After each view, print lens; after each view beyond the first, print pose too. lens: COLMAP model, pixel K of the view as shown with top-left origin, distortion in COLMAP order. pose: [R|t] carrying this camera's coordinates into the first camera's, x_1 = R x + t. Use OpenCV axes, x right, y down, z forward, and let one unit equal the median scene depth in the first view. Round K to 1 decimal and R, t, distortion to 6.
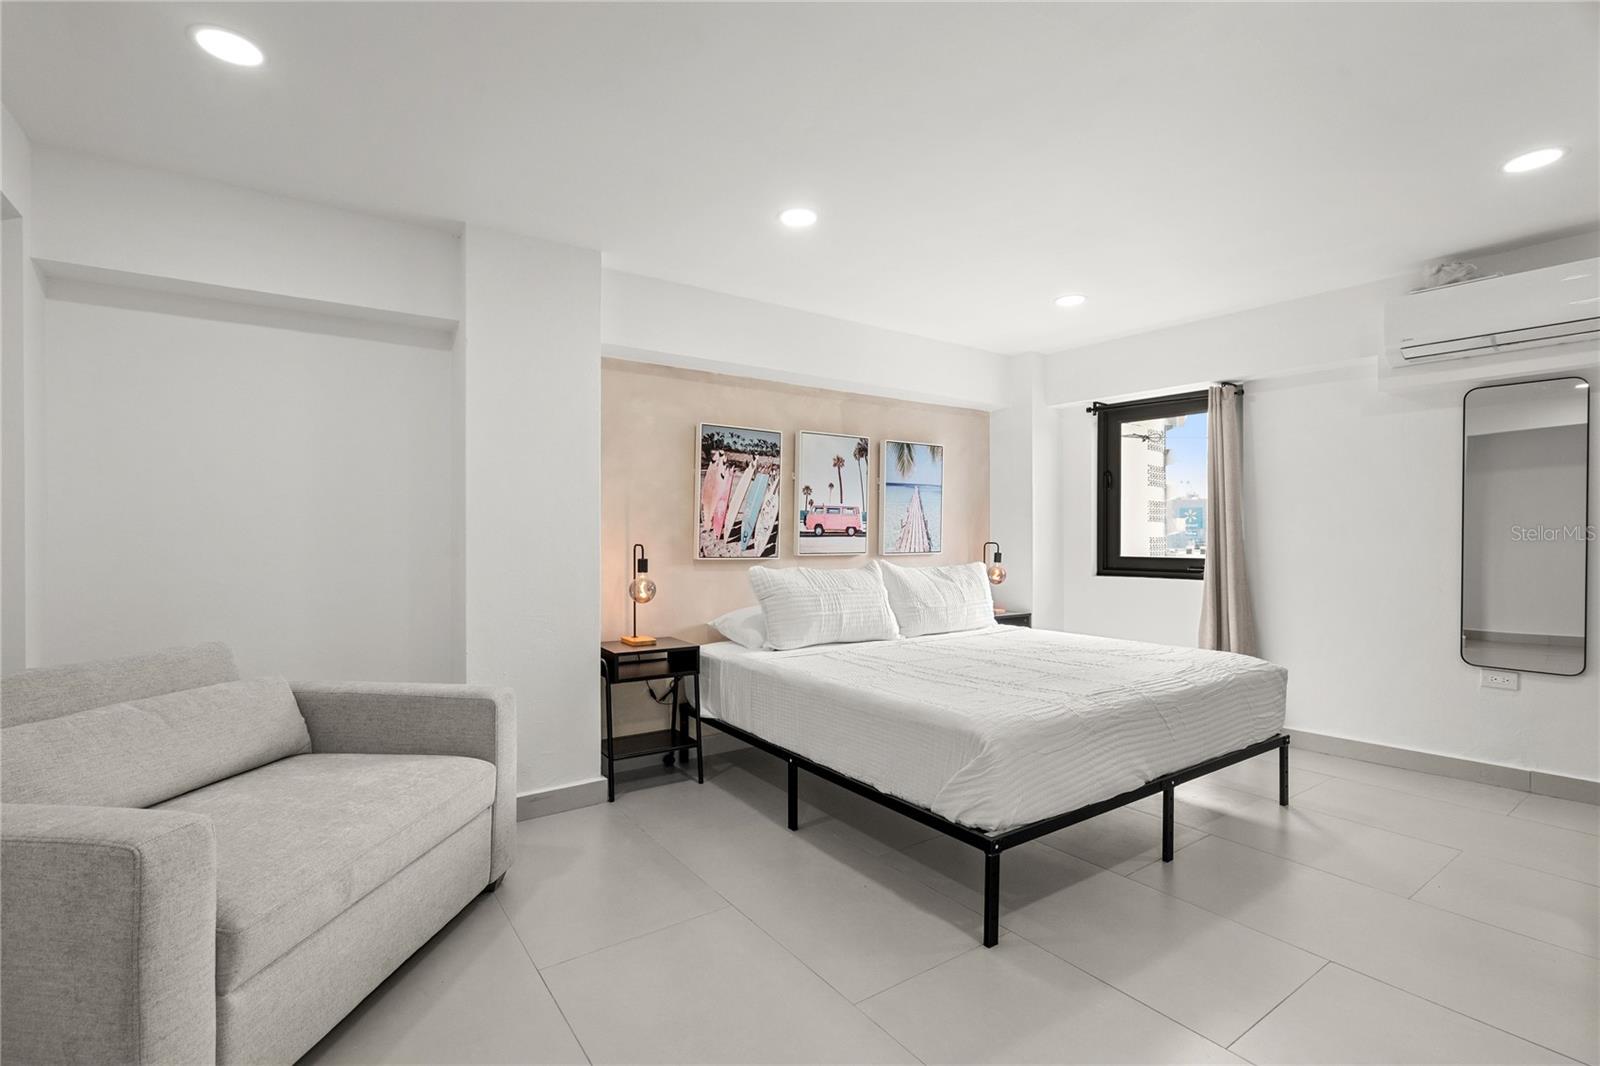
lens RADIAL K [[735.0, 0, 783.3], [0, 735.0, 537.2], [0, 0, 1]] dist [-0.003417, 0.002713]
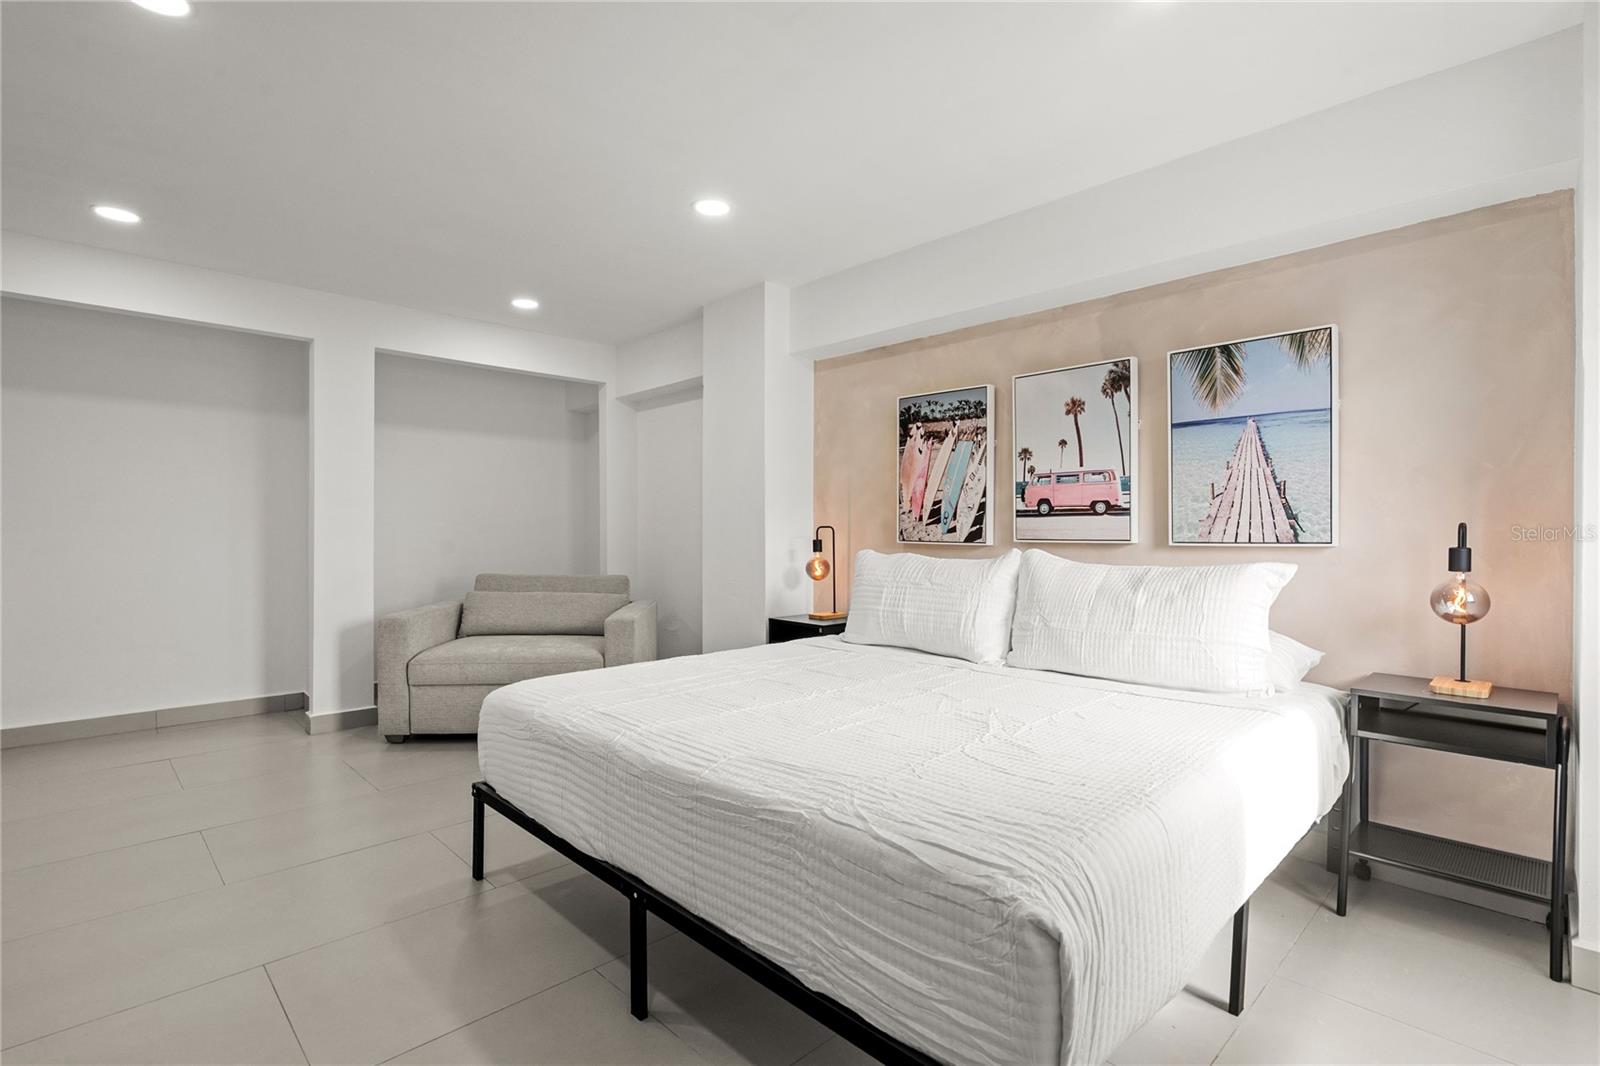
lens RADIAL K [[769.4, 0, 791.9], [0, 769.4, 530.2], [0, 0, 1]] dist [-0.002048, 0.002339]
pose [[0.157745, 0.000428, -0.987480, 0.795464], [0.002120, 0.999997, 0.000772, 0.012446], [0.987478, -0.002215, 0.157744, 0.673255]]
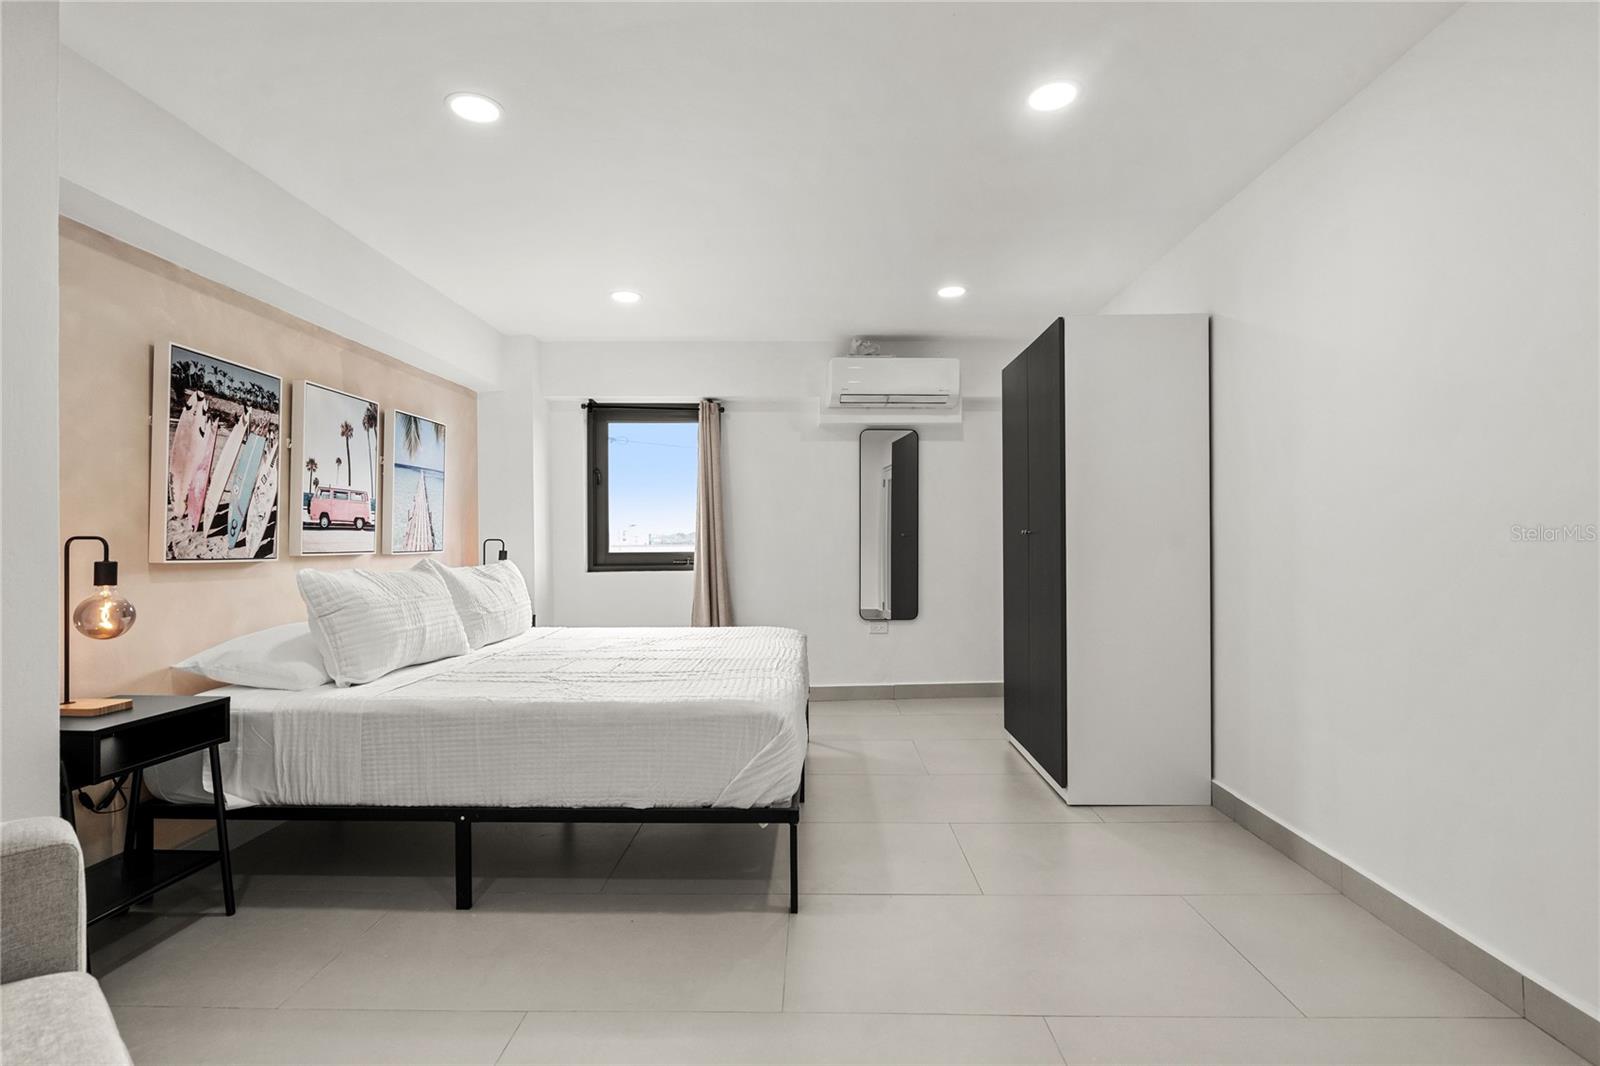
lens RADIAL K [[769.4, 0, 808.9], [0, 769.4, 537.8], [0, 0, 1]] dist [-0.002048, 0.002339]
pose [[0.578149, -0.000915, 0.815931, -0.312133], [0.007645, 0.999962, -0.004295, 0.015040], [-0.815895, 0.008721, 0.578134, 0.179235]]
